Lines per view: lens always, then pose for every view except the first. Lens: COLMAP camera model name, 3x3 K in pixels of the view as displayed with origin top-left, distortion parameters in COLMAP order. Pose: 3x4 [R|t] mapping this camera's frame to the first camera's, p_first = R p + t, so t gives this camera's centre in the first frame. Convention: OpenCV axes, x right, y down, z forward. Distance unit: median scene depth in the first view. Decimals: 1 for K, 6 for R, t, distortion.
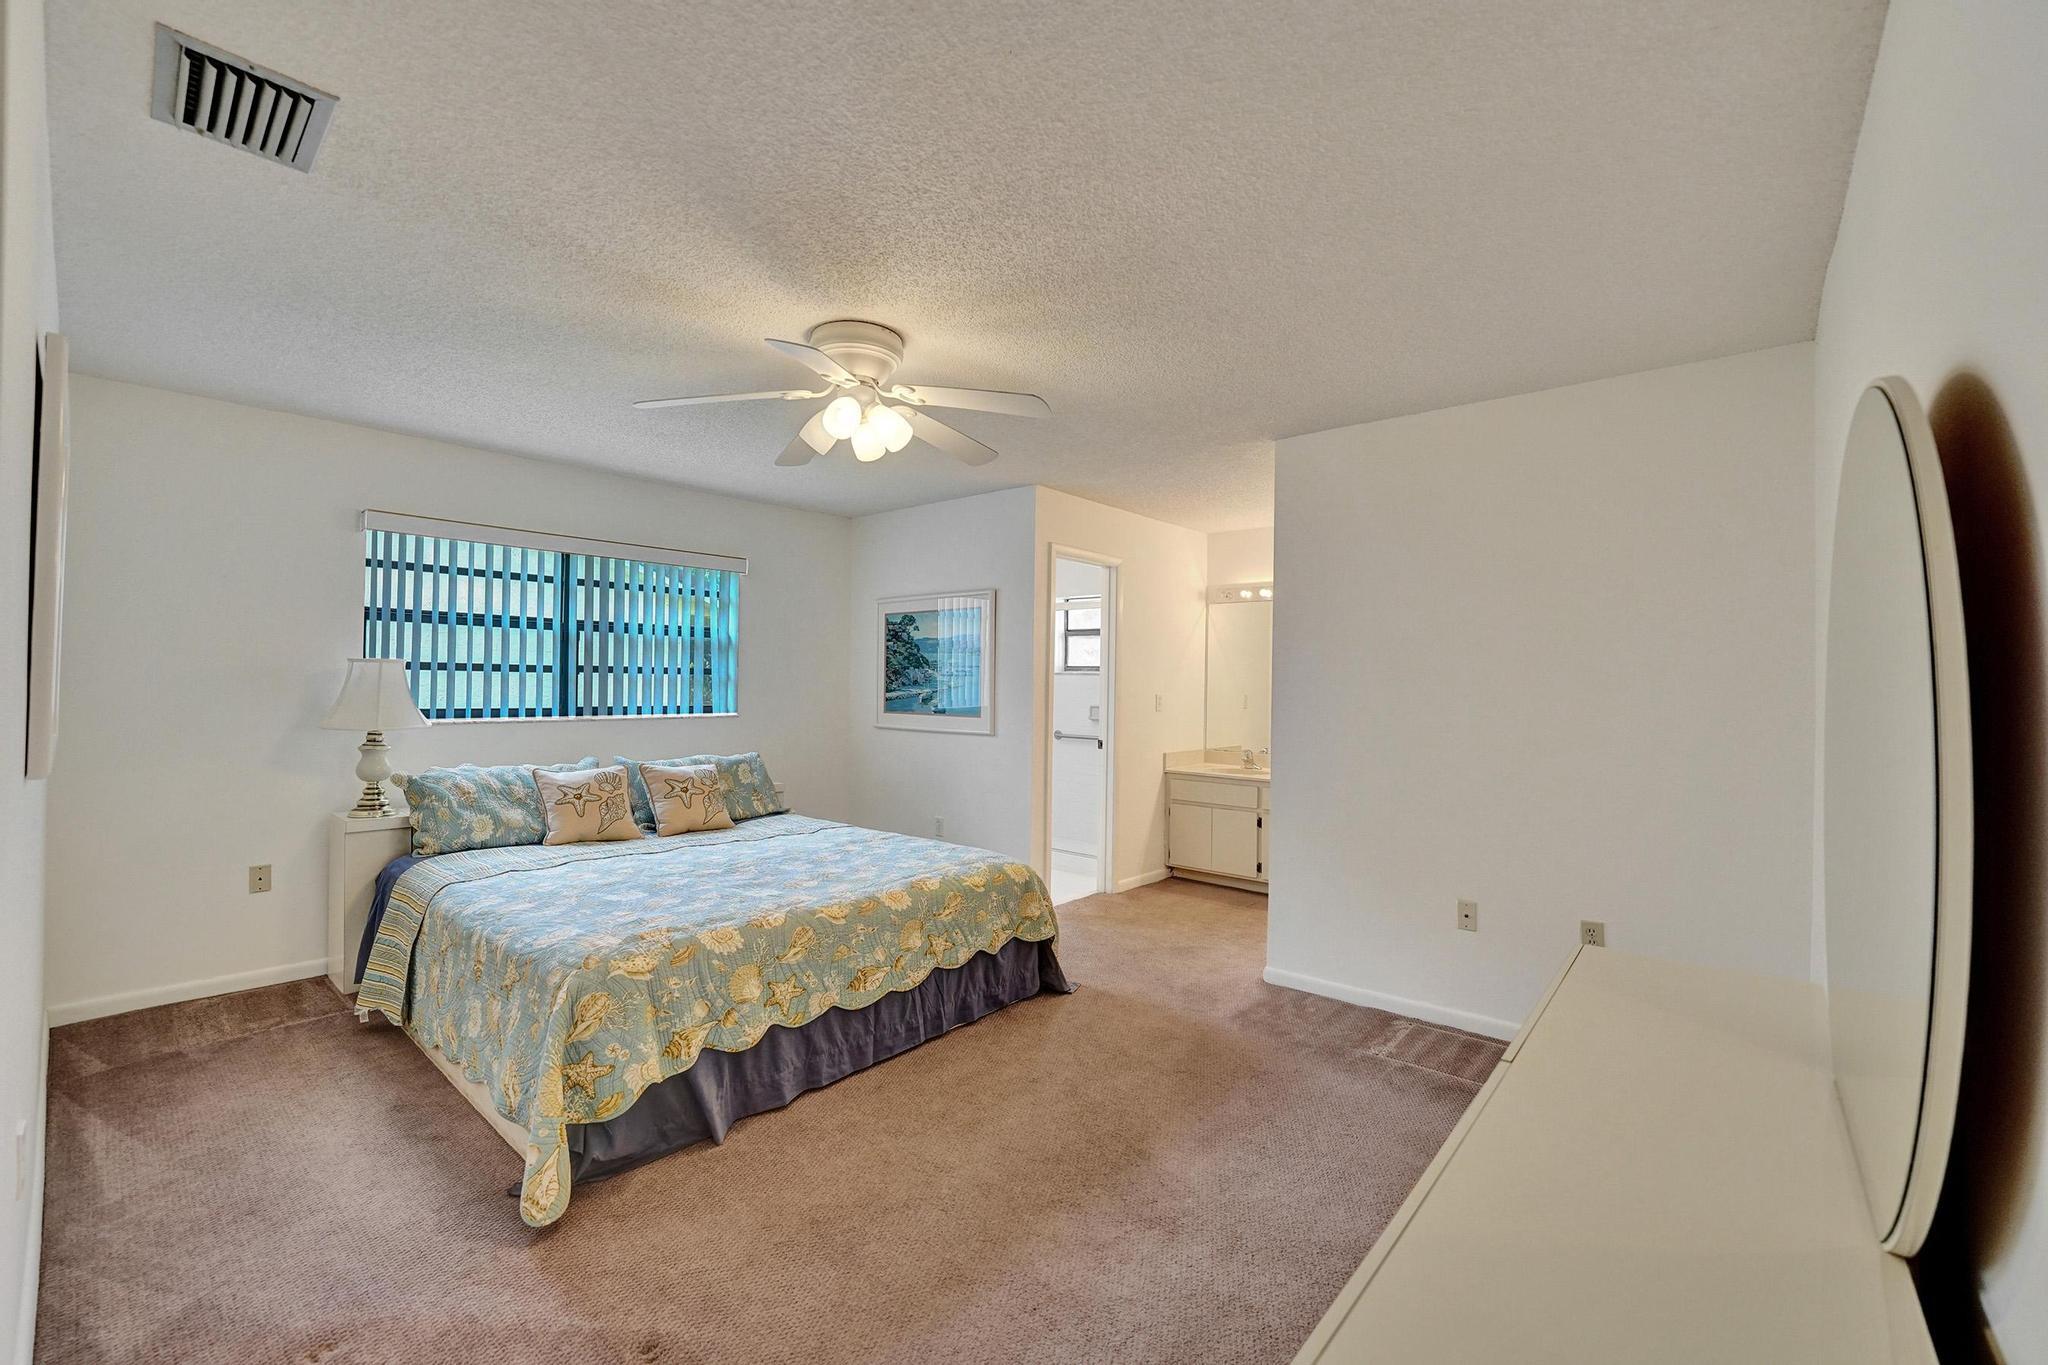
lens RADIAL K [[847.0, 0, 1020.7], [0, 847.0, 681.4], [0, 0, 1]] dist [-0.007370, -0.000763]
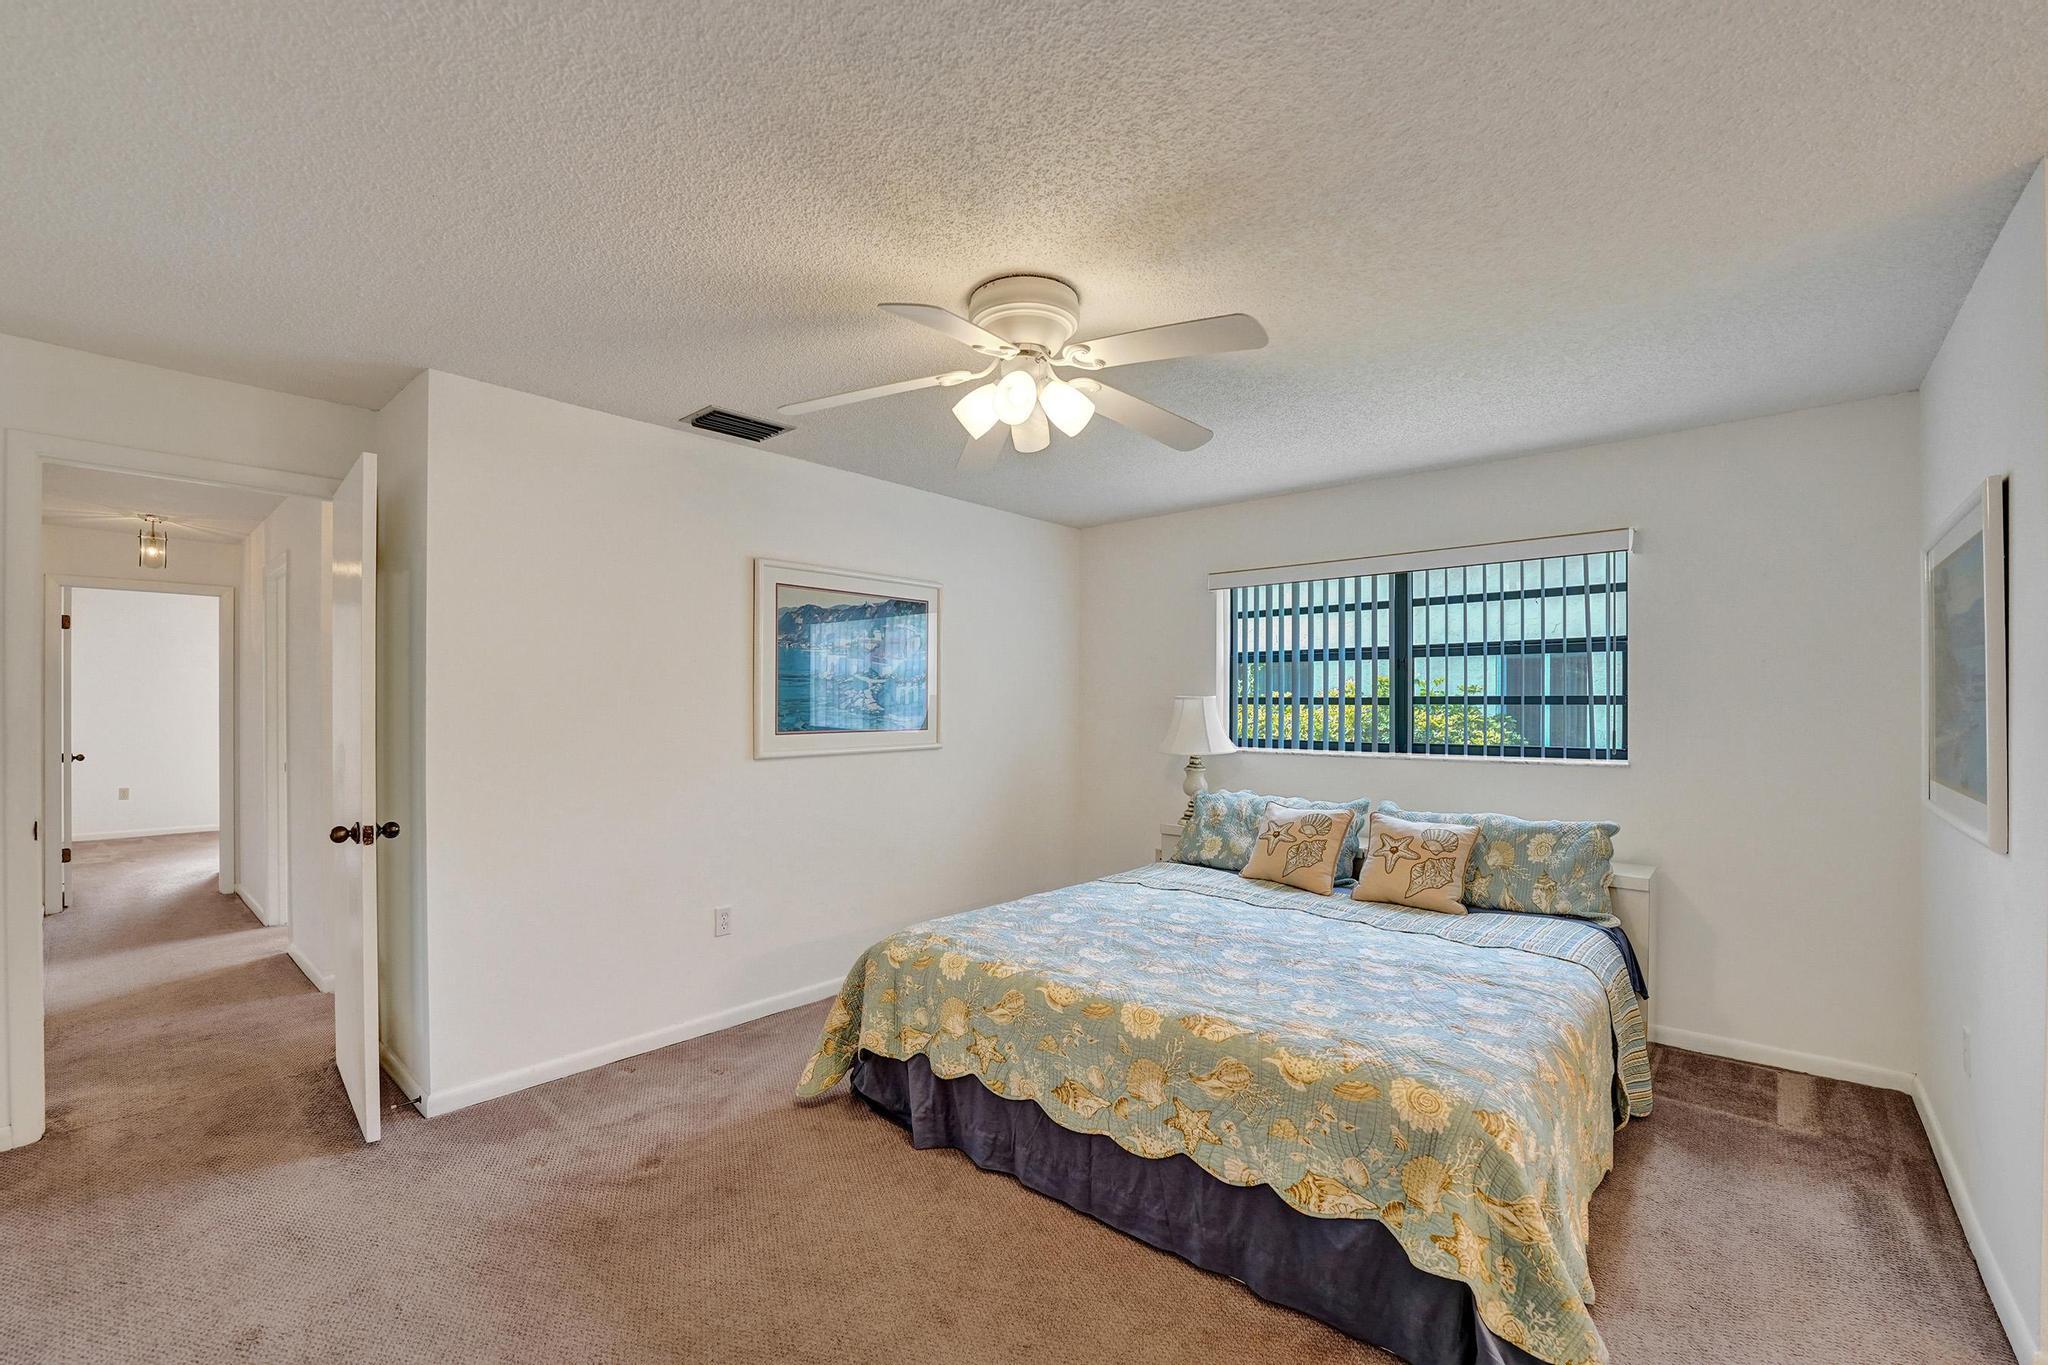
lens RADIAL K [[864.6, 0, 1022.2], [0, 864.6, 703.9], [0, 0, 1]] dist [-0.024613, 0.005388]
pose [[-0.018257, -0.013157, -0.999747, 0.451282], [0.002894, 0.999909, -0.013212, -0.000183], [0.999829, -0.003135, -0.018218, 0.706116]]
